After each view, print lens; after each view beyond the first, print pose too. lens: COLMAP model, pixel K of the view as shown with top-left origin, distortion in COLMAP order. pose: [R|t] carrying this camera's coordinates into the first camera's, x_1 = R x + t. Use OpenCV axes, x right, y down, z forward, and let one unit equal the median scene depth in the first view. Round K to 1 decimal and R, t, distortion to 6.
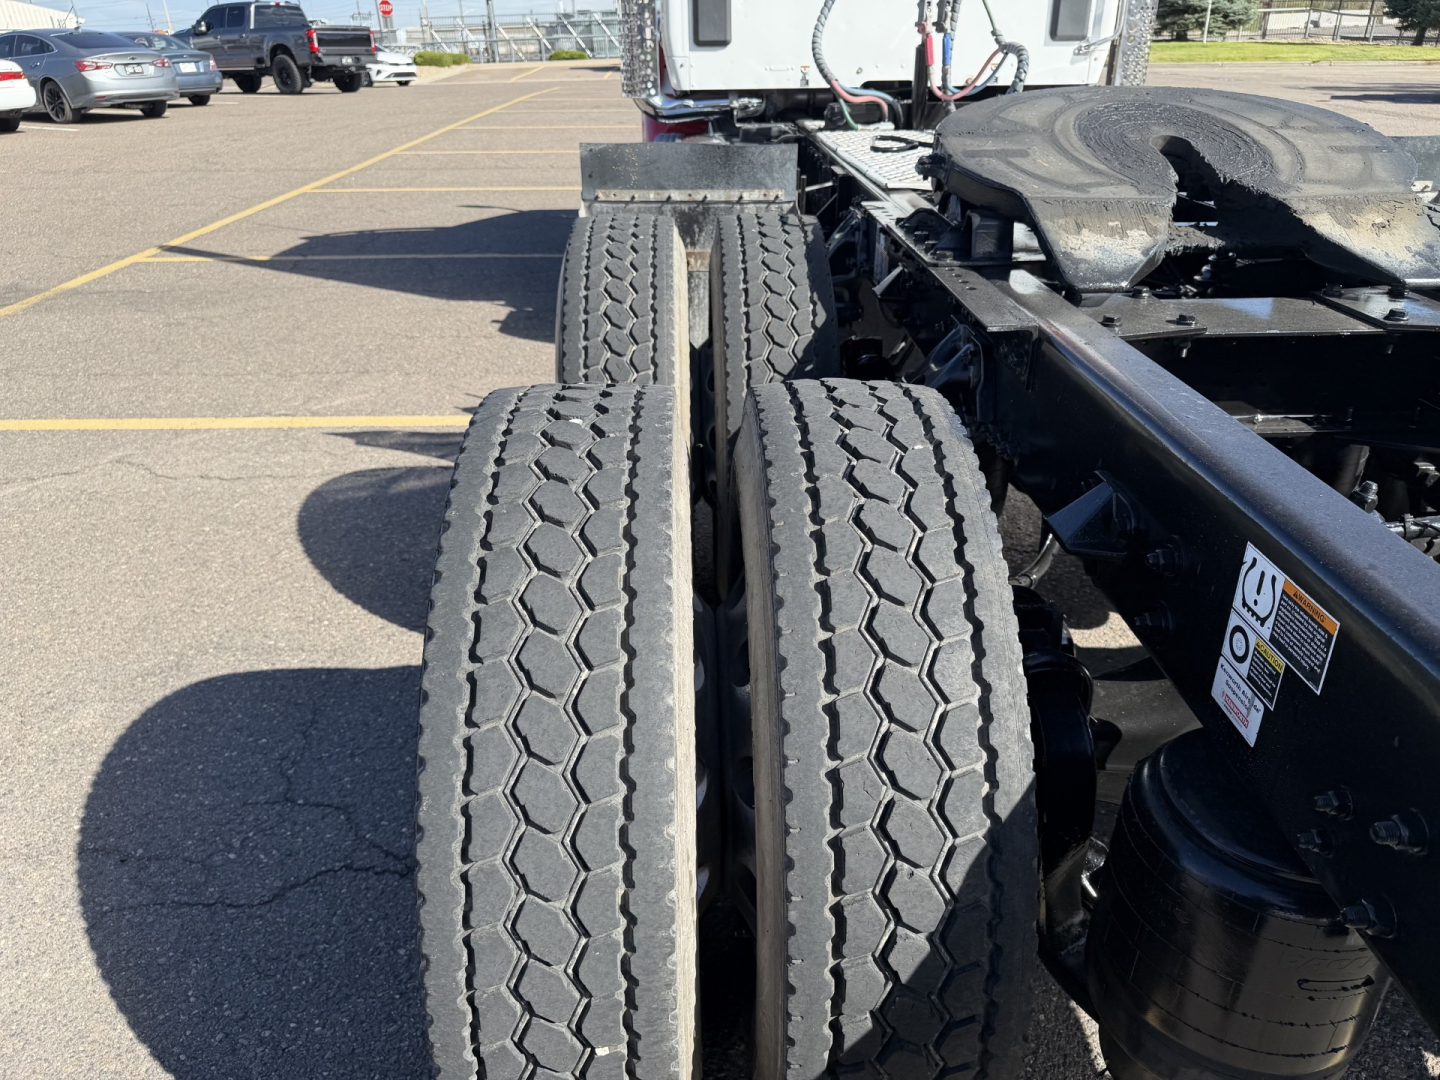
lens RADIAL K [[1010.8, 0, 729.0], [0, 1010.8, 546.8], [0, 0, 1]] dist [0.005653, -0.004195]
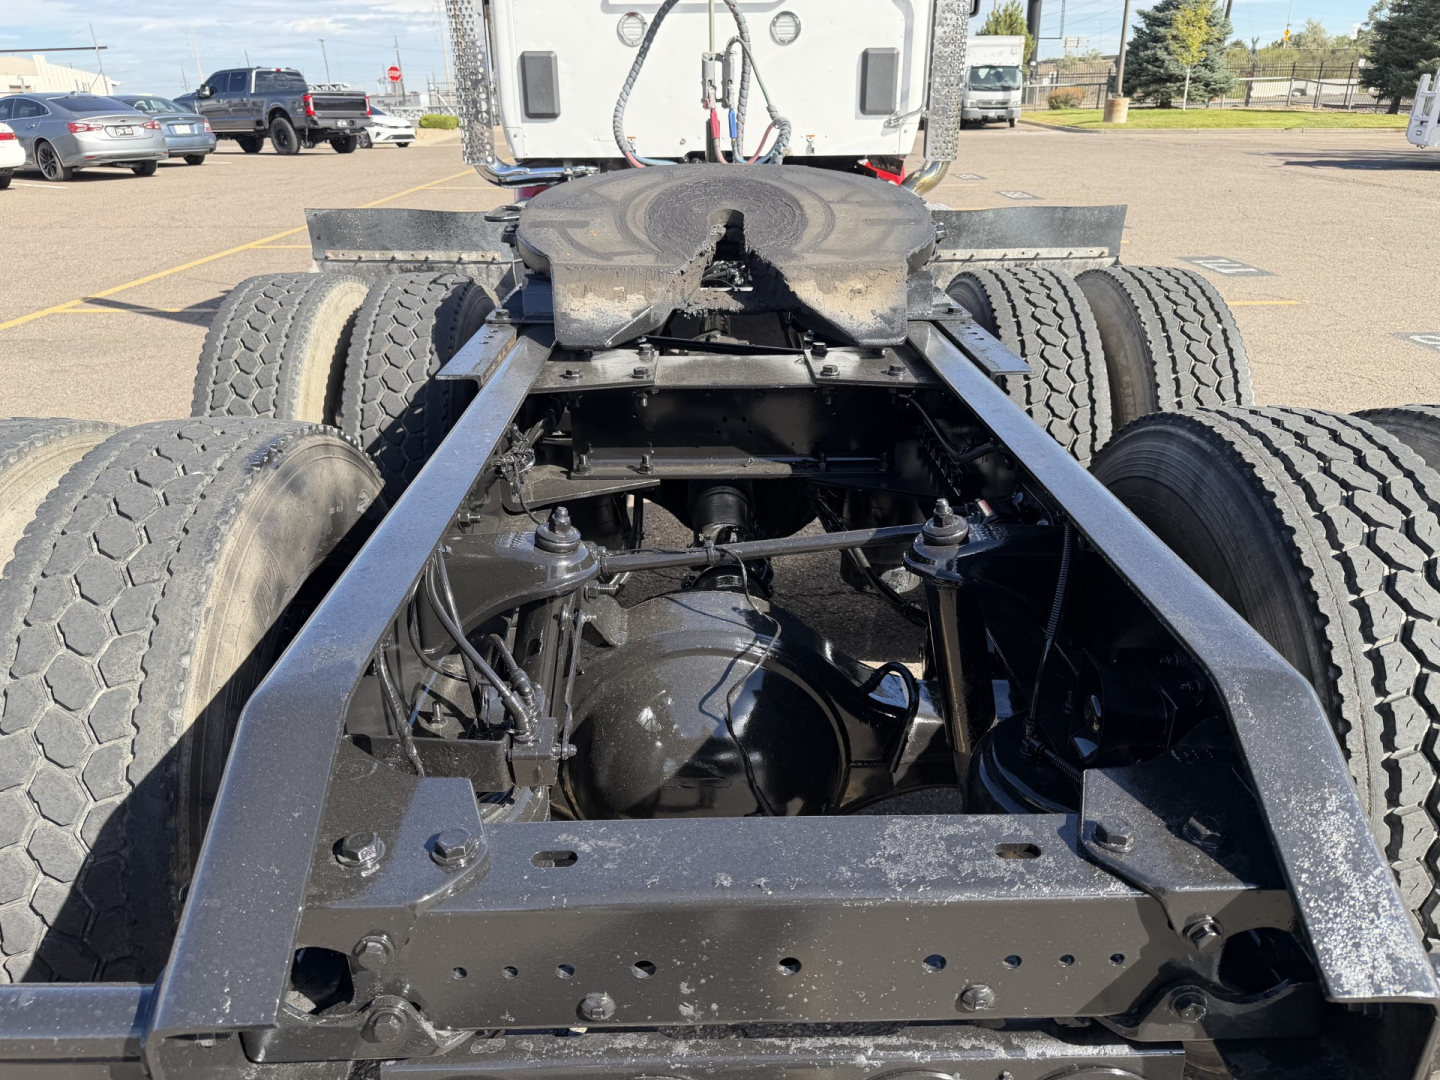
lens RADIAL K [[1004.8, 0, 720.0], [0, 1004.8, 540.0], [0, 0, 1]] dist [0.021306, -0.018808]
pose [[0.999855, 0.010327, -0.013544, 0.044012], [-0.011083, 0.998316, -0.056941, 0.002257], [0.012933, 0.057082, 0.998286, -0.008655]]
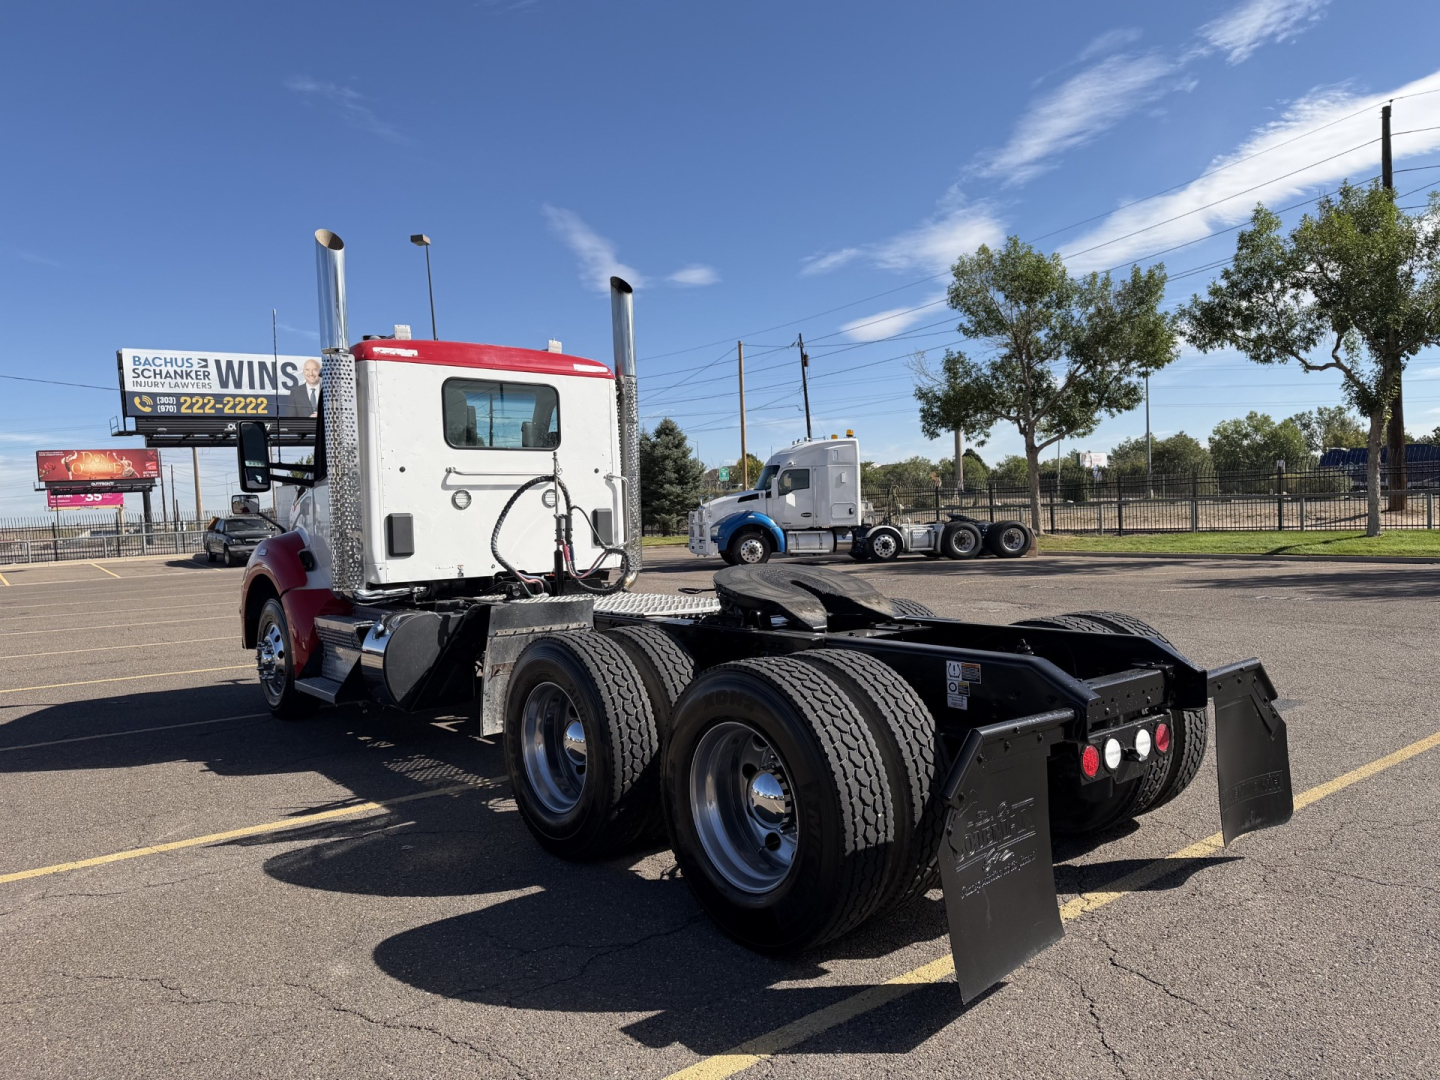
lens RADIAL K [[967.3, 0, 717.9], [0, 967.3, 561.3], [0, 0, 1]] dist [0.126119, -0.207928]
pose [[0.800518, -0.040294, 0.597953, -0.118407], [0.292221, 0.897338, -0.330745, 0.030963], [-0.523238, 0.439502, 0.730109, -0.071679]]
